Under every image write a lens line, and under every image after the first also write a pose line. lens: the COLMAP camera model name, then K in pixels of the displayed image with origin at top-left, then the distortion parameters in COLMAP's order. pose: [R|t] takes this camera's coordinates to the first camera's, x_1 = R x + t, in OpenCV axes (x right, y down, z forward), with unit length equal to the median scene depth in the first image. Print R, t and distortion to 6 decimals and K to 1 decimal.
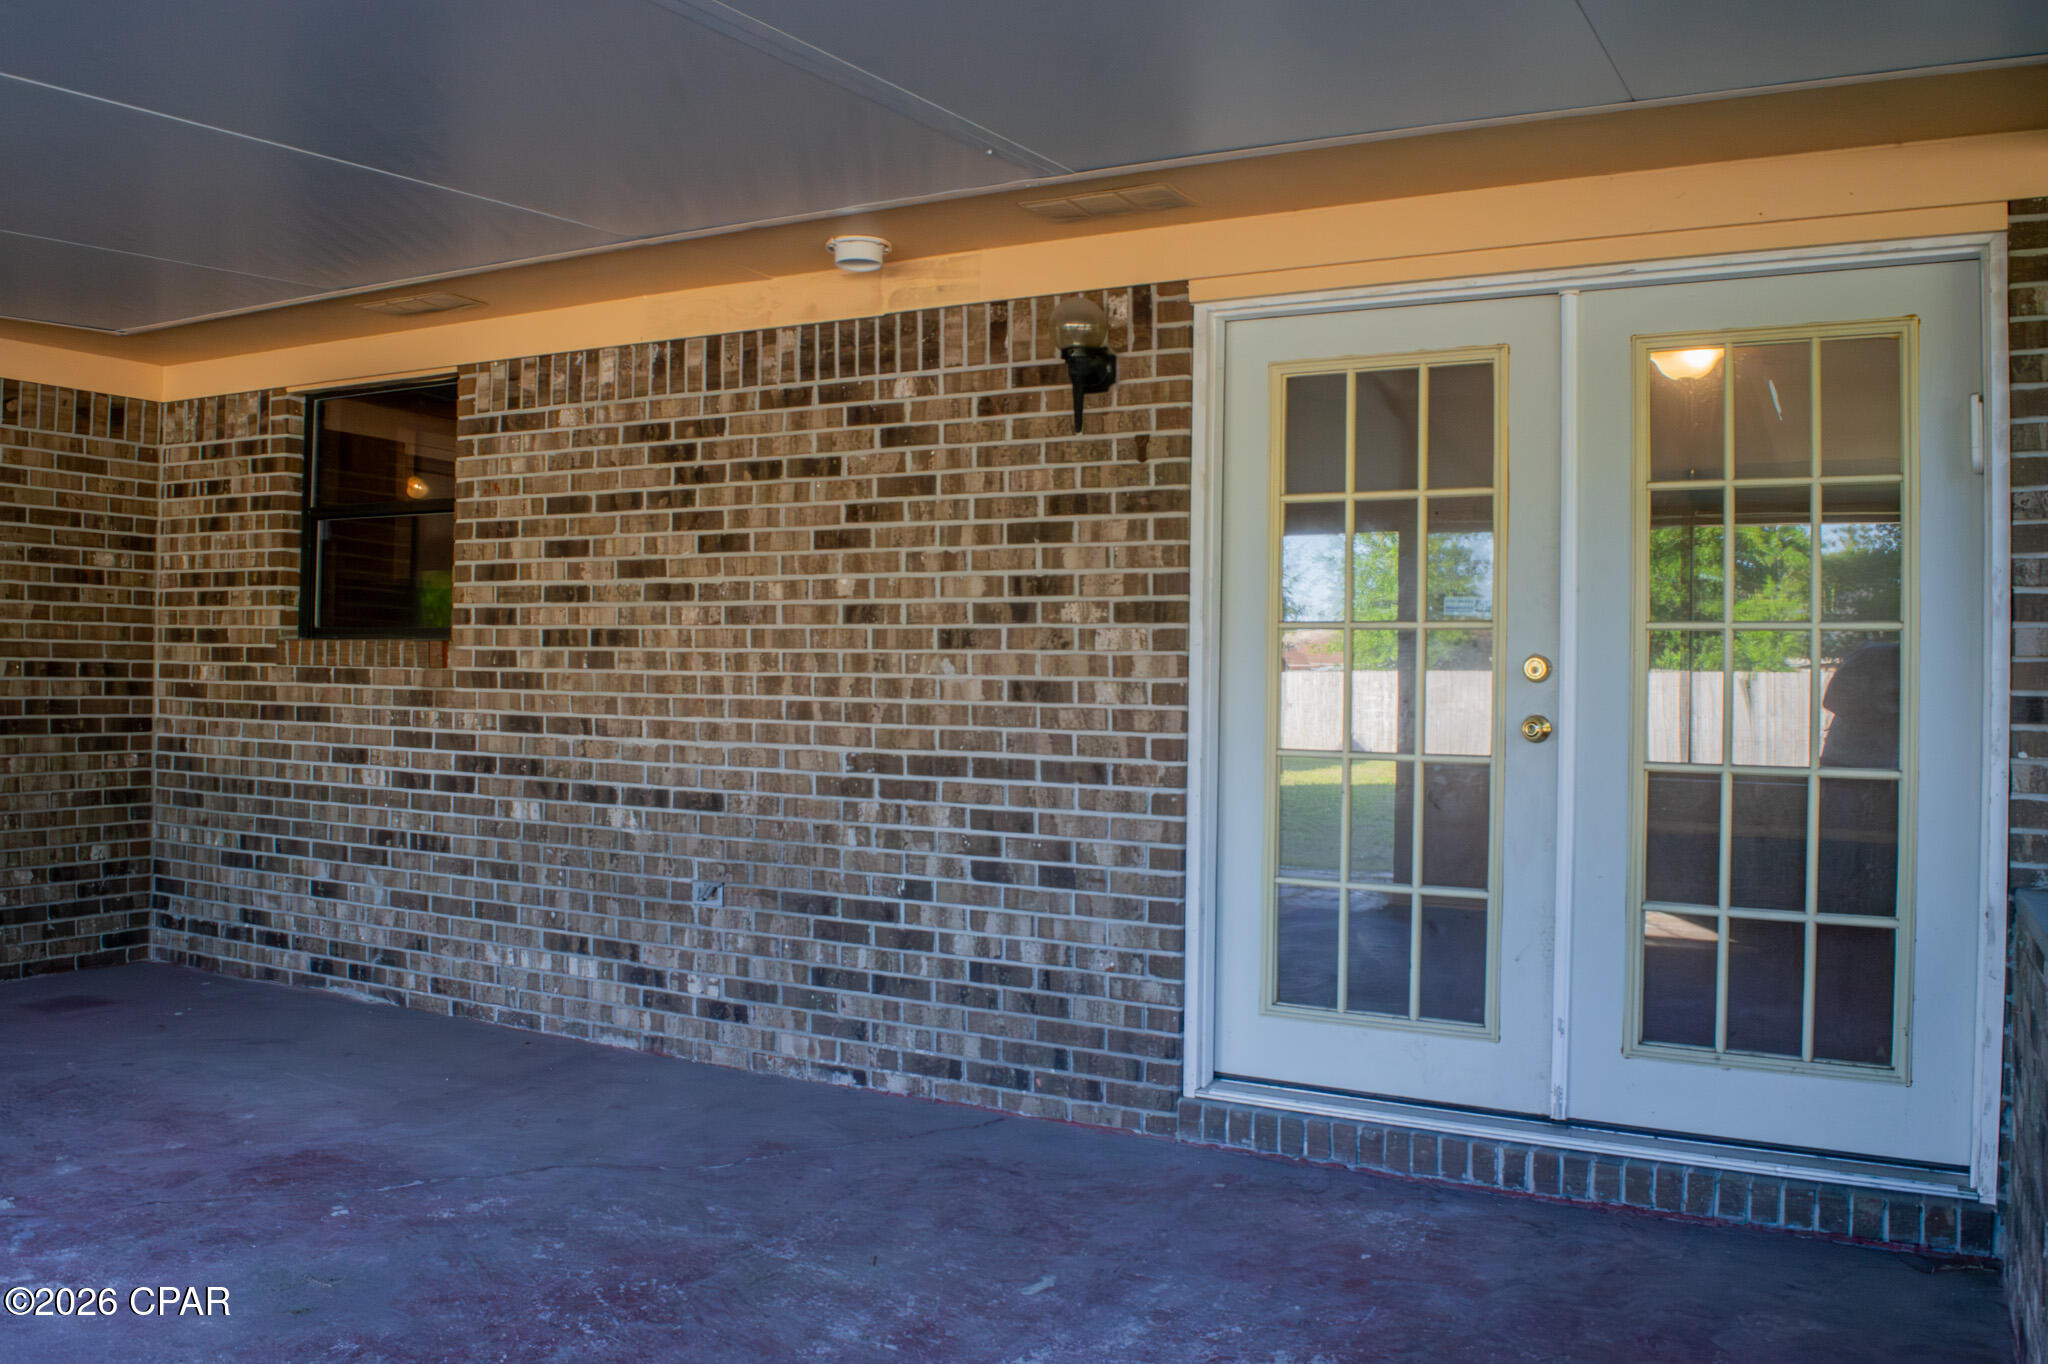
lens RADIAL K [[1636.9, 0, 1043.5], [0, 1636.9, 643.9], [0, 0, 1]] dist [-0.084417, -0.006156]
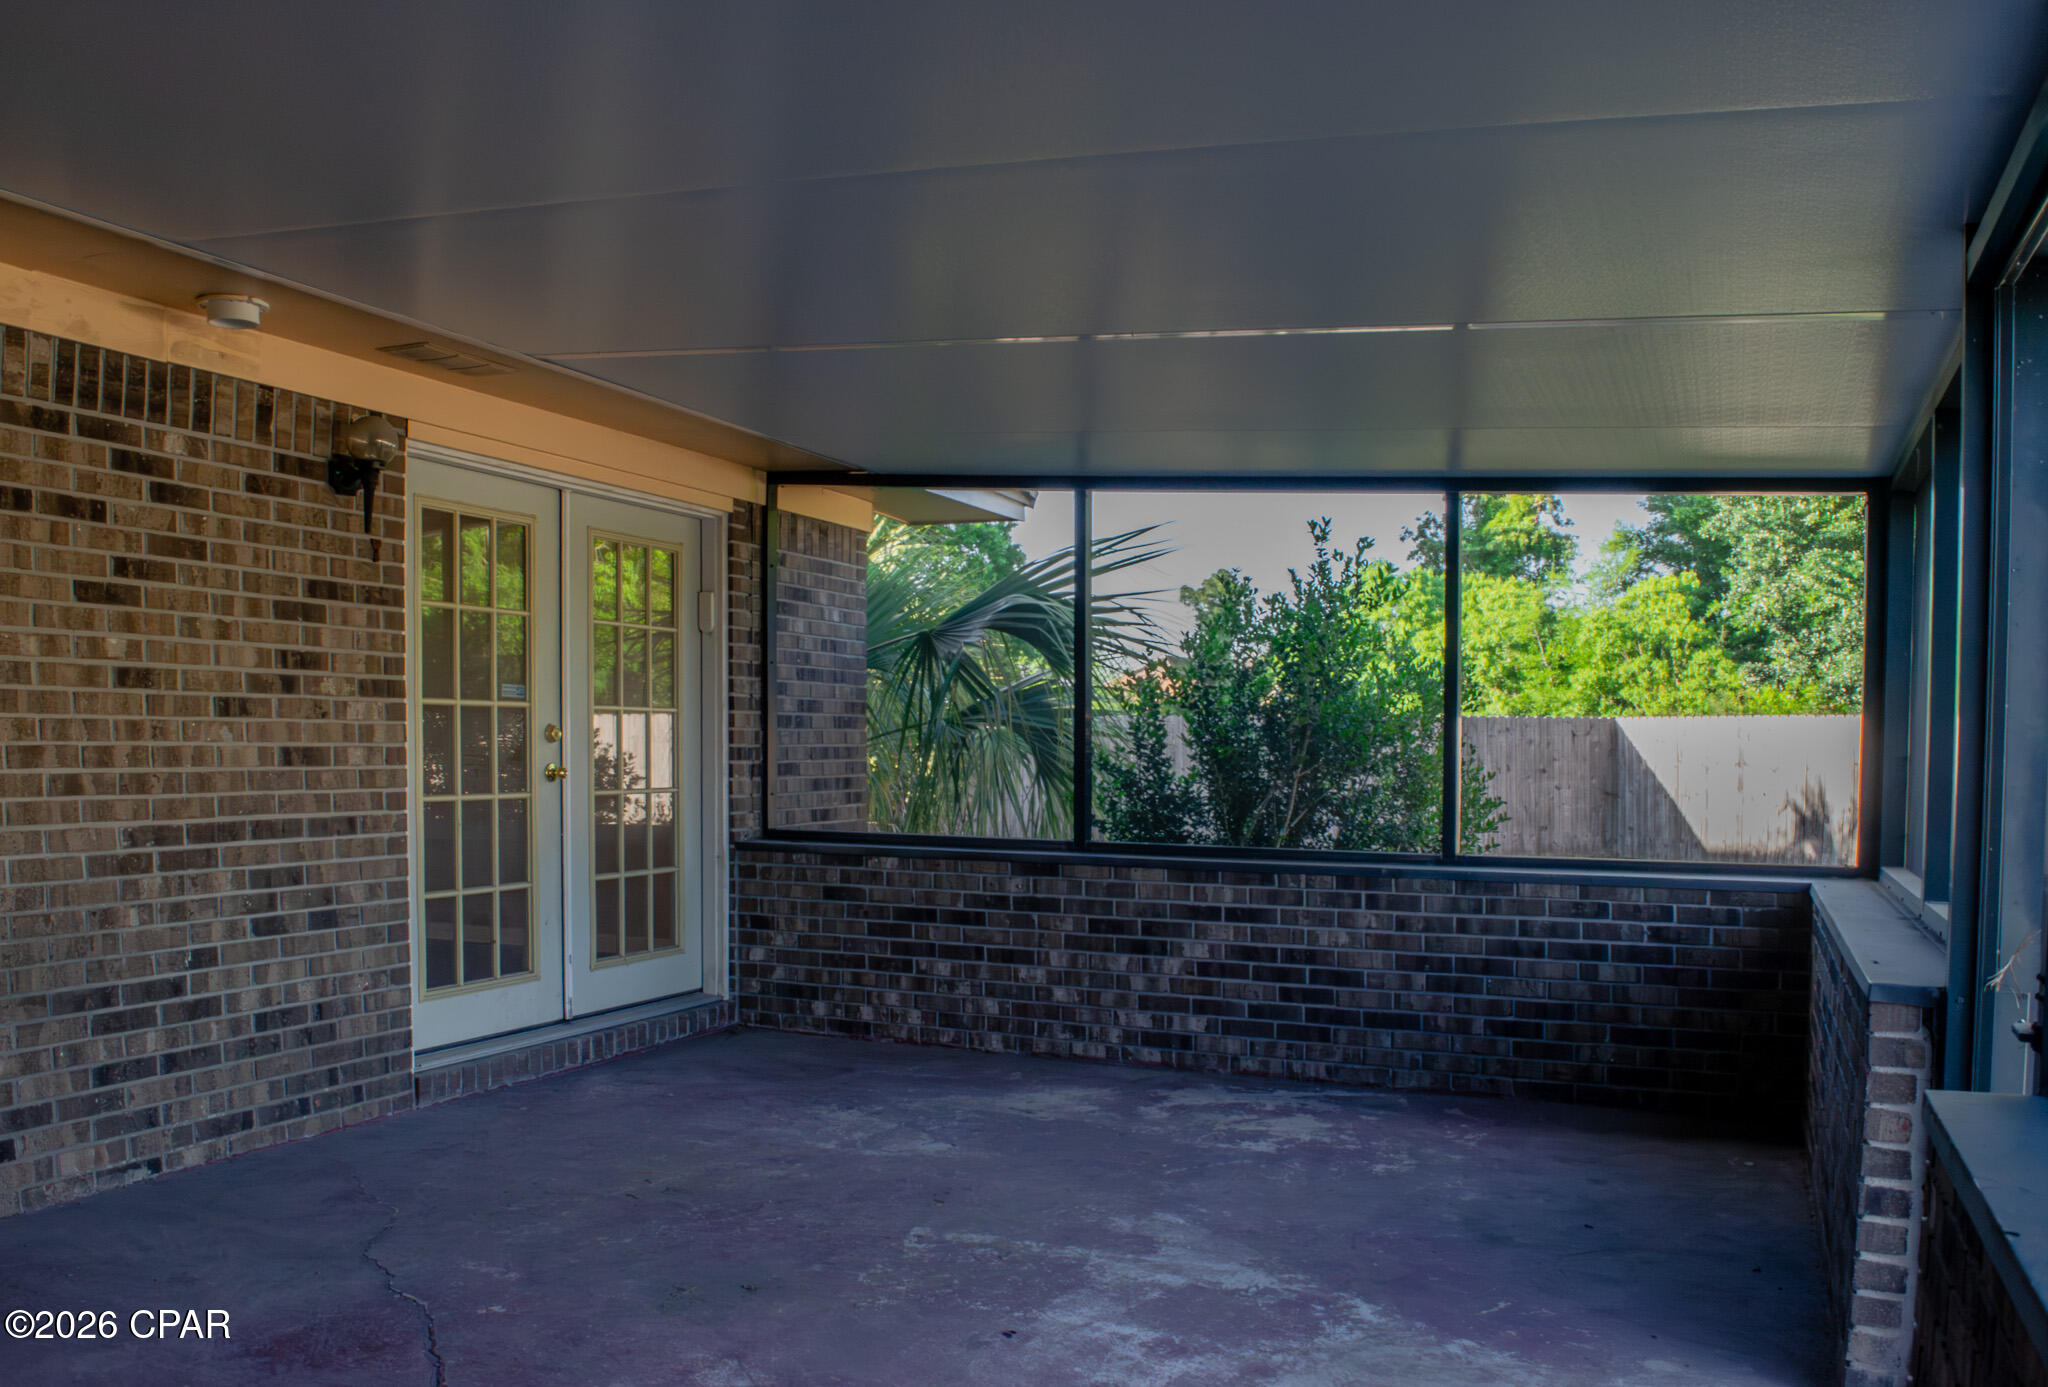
lens RADIAL K [[1660.9, 0, 1070.0], [0, 1660.9, 792.2], [0, 0, 1]] dist [-0.087399, 0.001550]
pose [[-0.115505, -0.046727, 0.992207, -1.126576], [-0.037406, 0.998389, 0.042664, -0.012711], [-0.992602, -0.032186, -0.117067, 0.598184]]
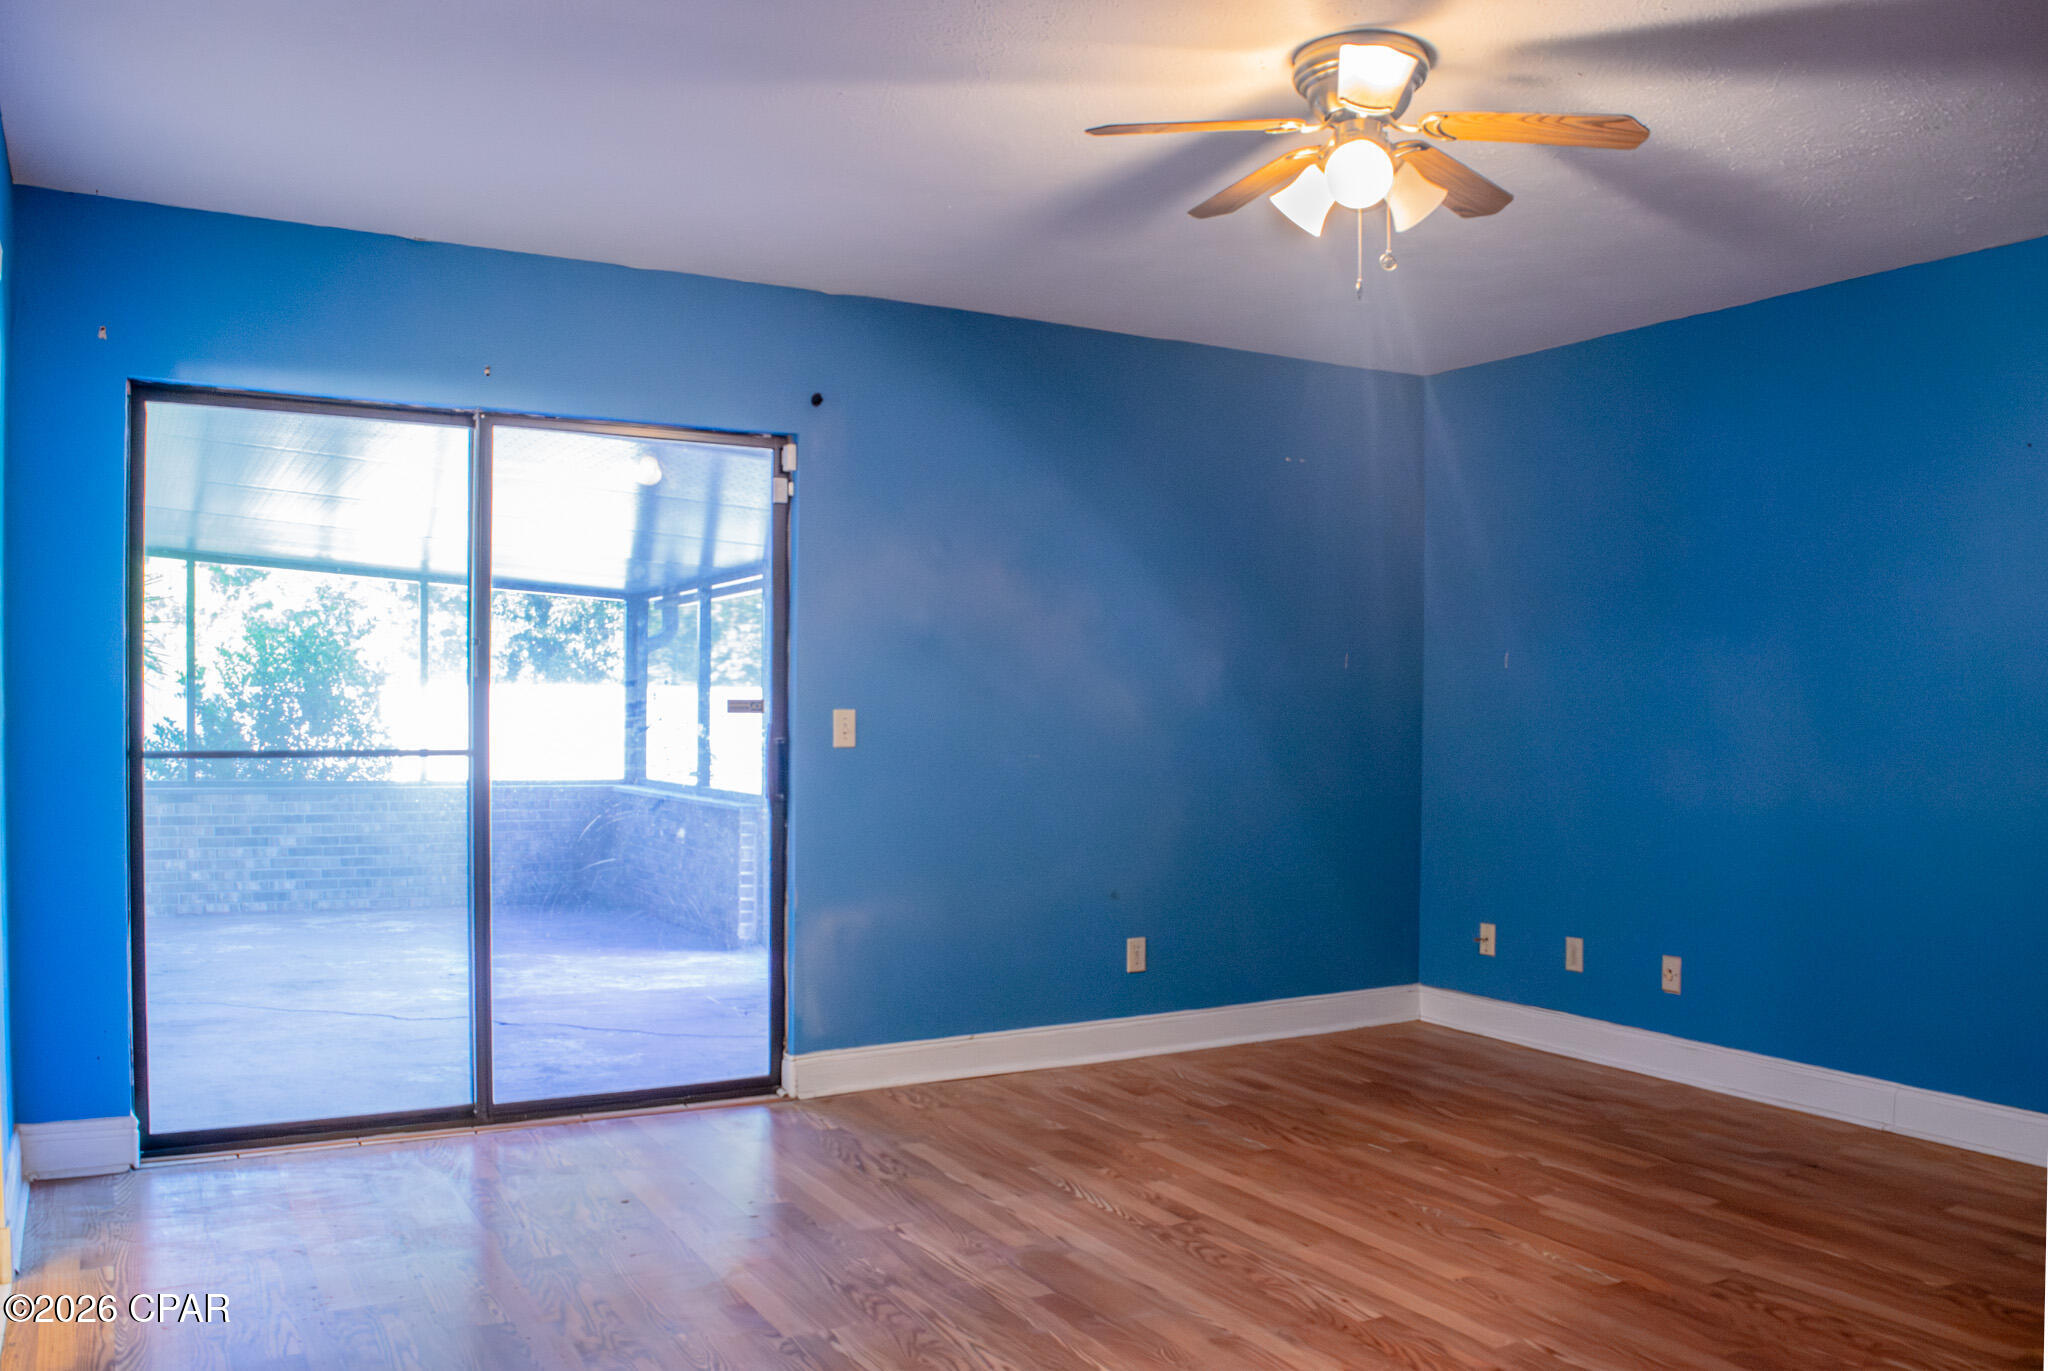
lens RADIAL K [[1636.9, 0, 1024.4], [0, 1636.9, 690.6], [0, 0, 1]] dist [-0.084417, -0.006156]
pose [[-0.844262, -0.018592, 0.535608, -1.929563], [-0.036059, 0.999104, -0.022158, -0.027490], [-0.534716, -0.038021, -0.844176, 1.792149]]
